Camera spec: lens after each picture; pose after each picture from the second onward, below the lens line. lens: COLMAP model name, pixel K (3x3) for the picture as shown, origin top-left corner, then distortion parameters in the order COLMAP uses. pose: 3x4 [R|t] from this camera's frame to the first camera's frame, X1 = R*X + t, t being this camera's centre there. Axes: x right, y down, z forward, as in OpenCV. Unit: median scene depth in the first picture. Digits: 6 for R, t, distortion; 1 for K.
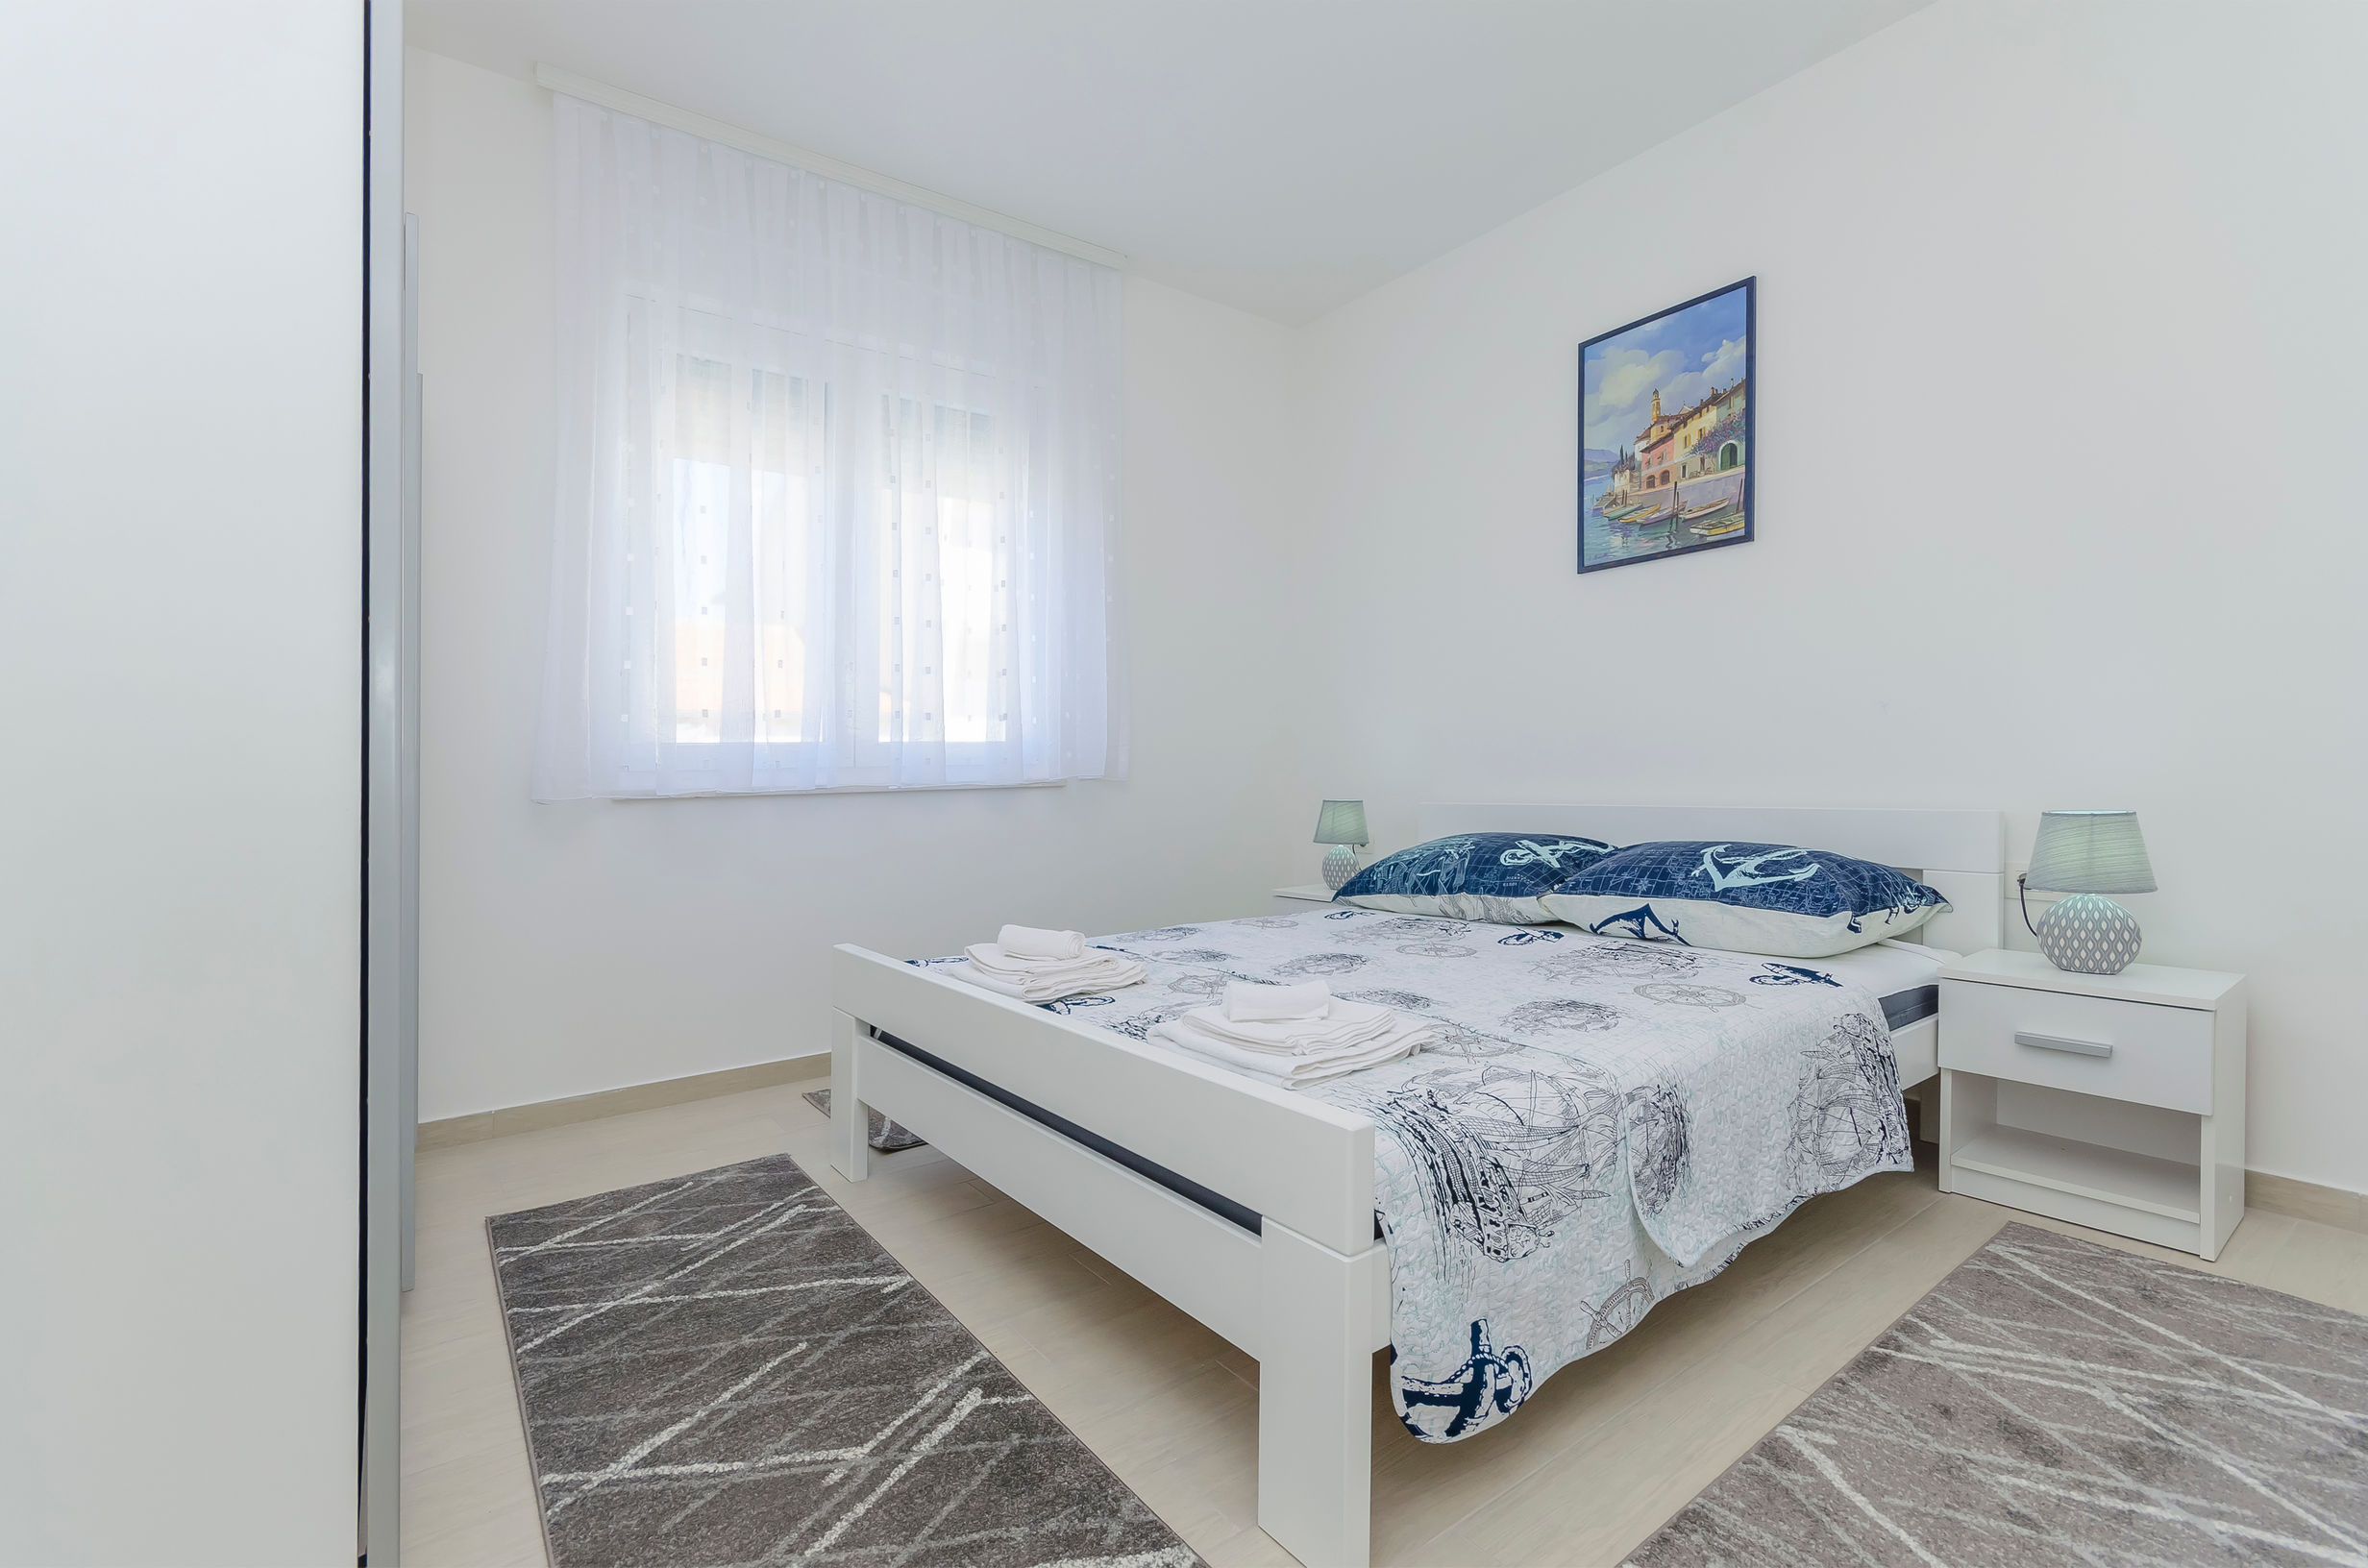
lens RADIAL K [[1042.1, 0, 1184.7], [0, 1042.1, 792.3], [0, 0, 1]] dist [0.003646, 0.000825]
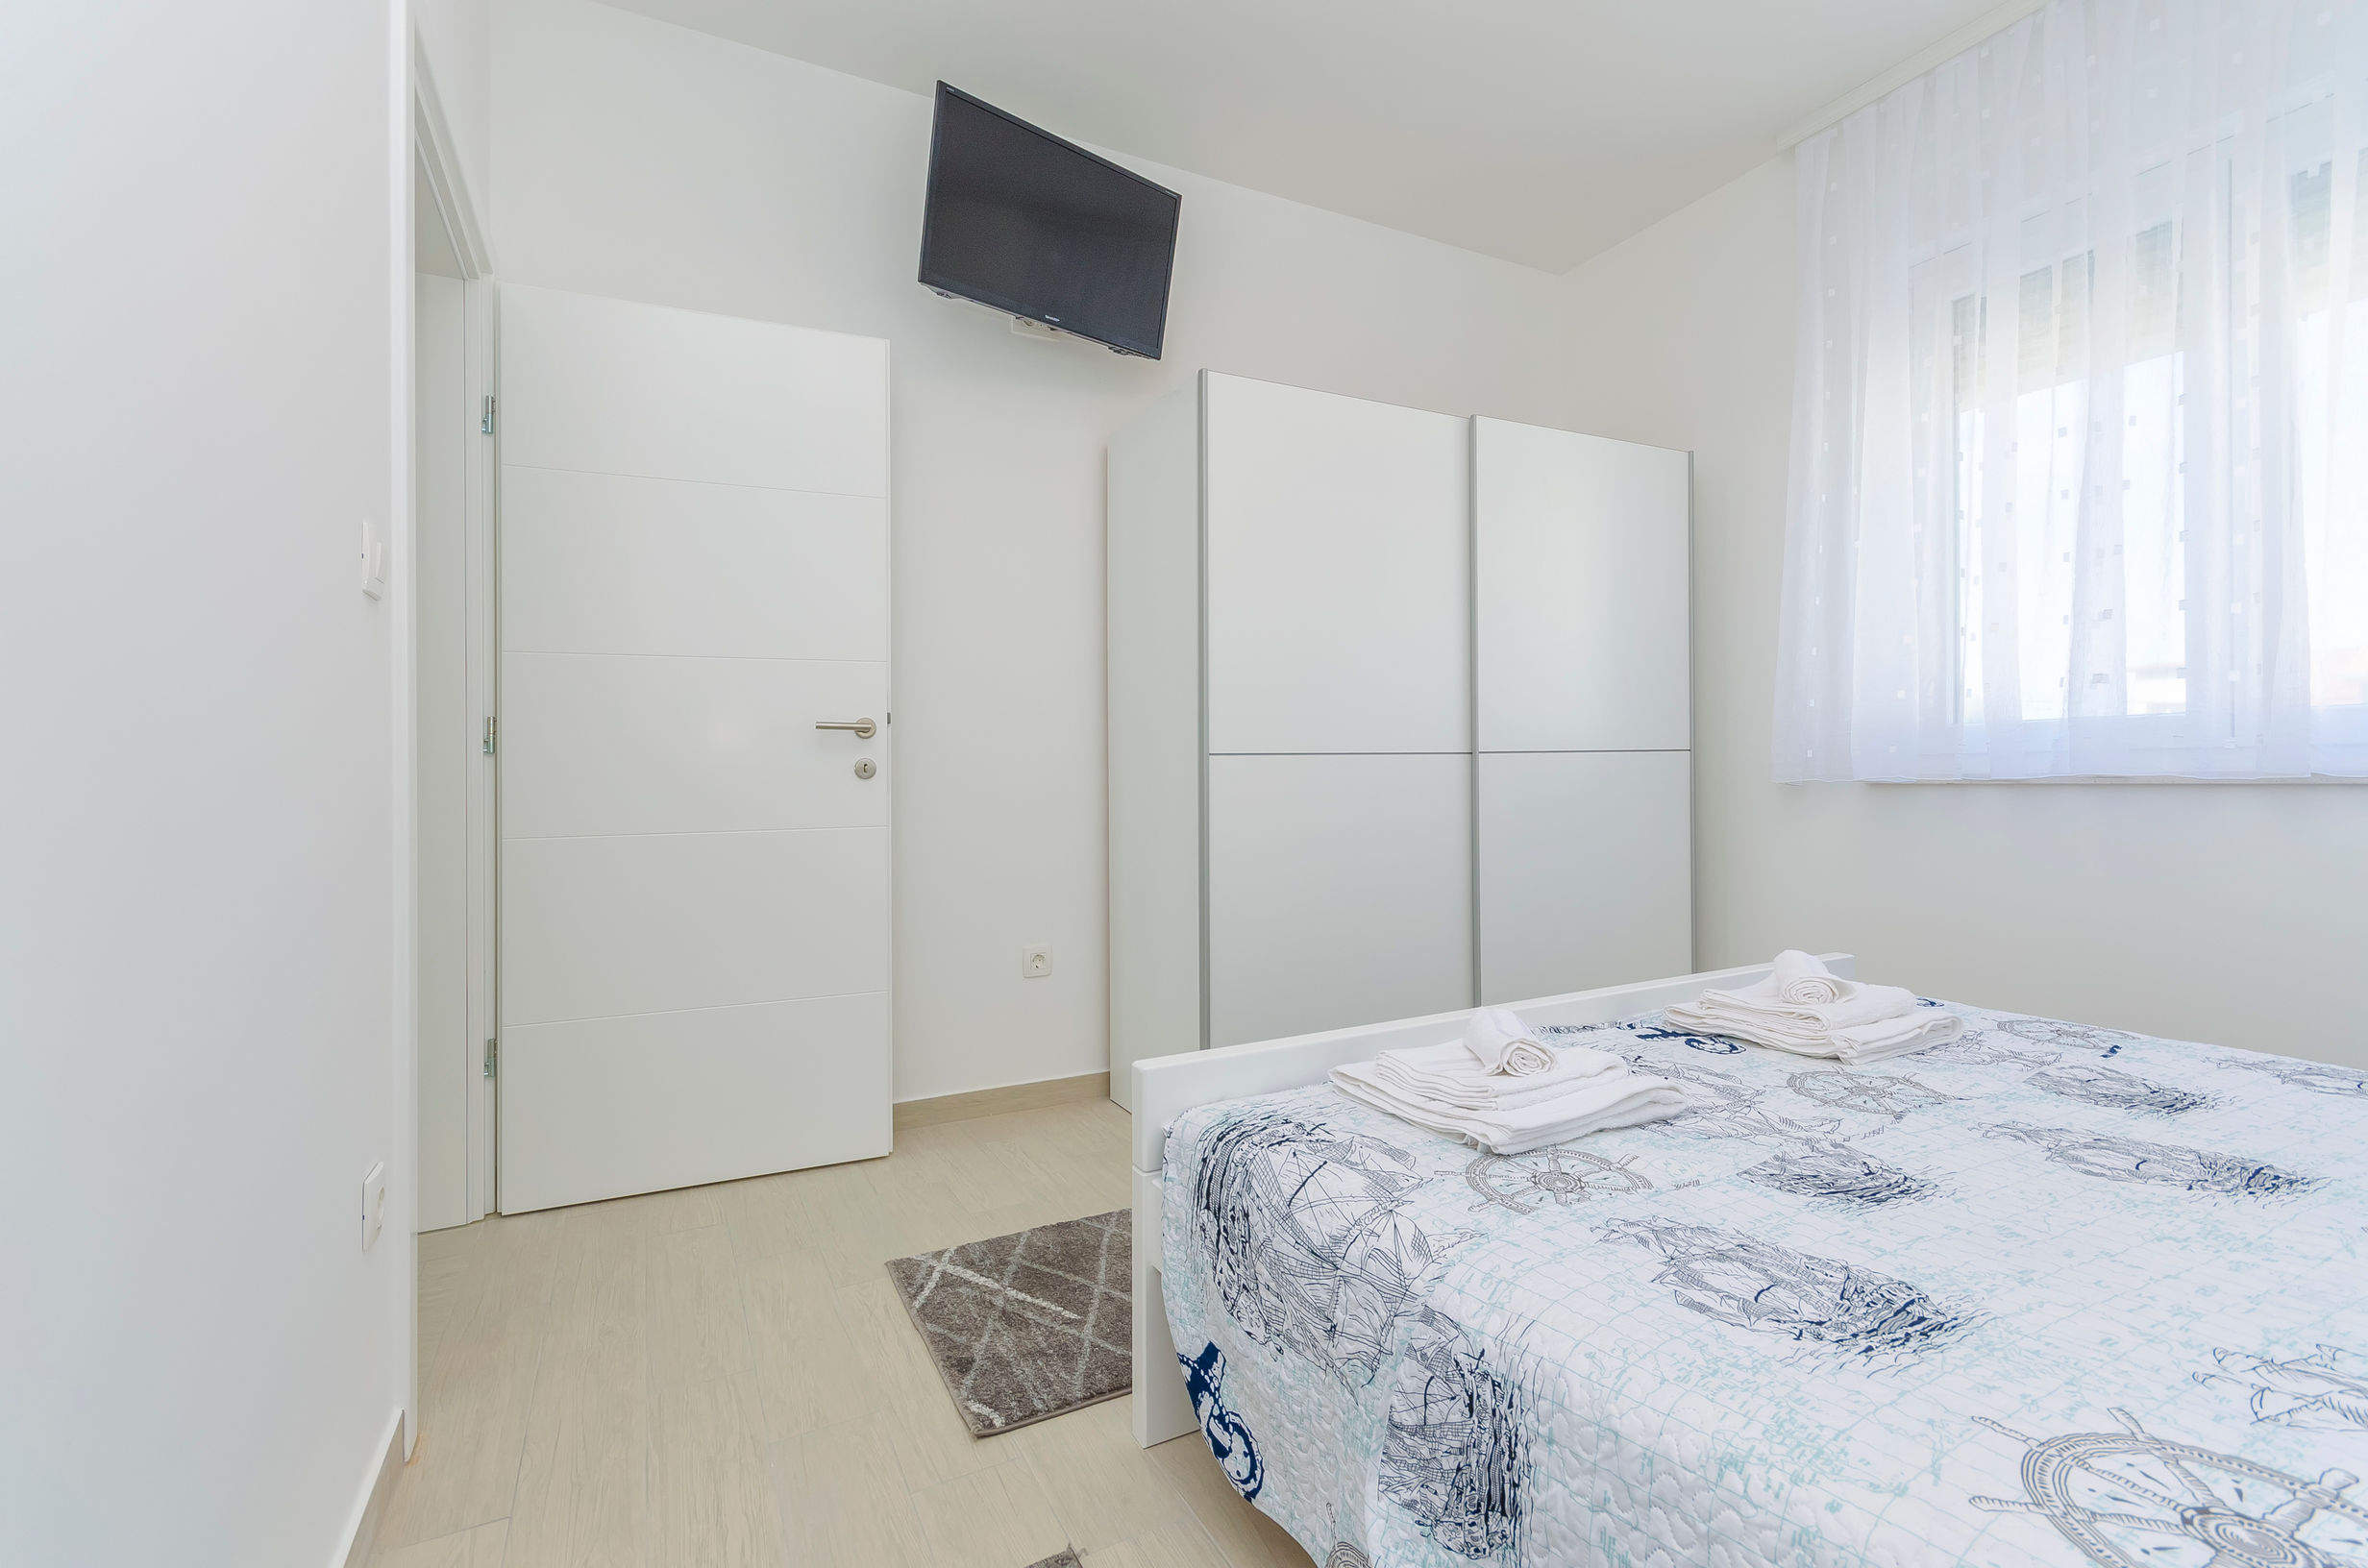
lens RADIAL K [[1049.6, 0, 1191.7], [0, 1049.6, 782.8], [0, 0, 1]] dist [0.004984, 0.000162]
pose [[-0.166587, 0.017164, -0.985877, 1.059727], [0.002070, 0.999852, 0.017057, -0.030503], [0.986025, 0.000801, -0.166597, 0.973055]]
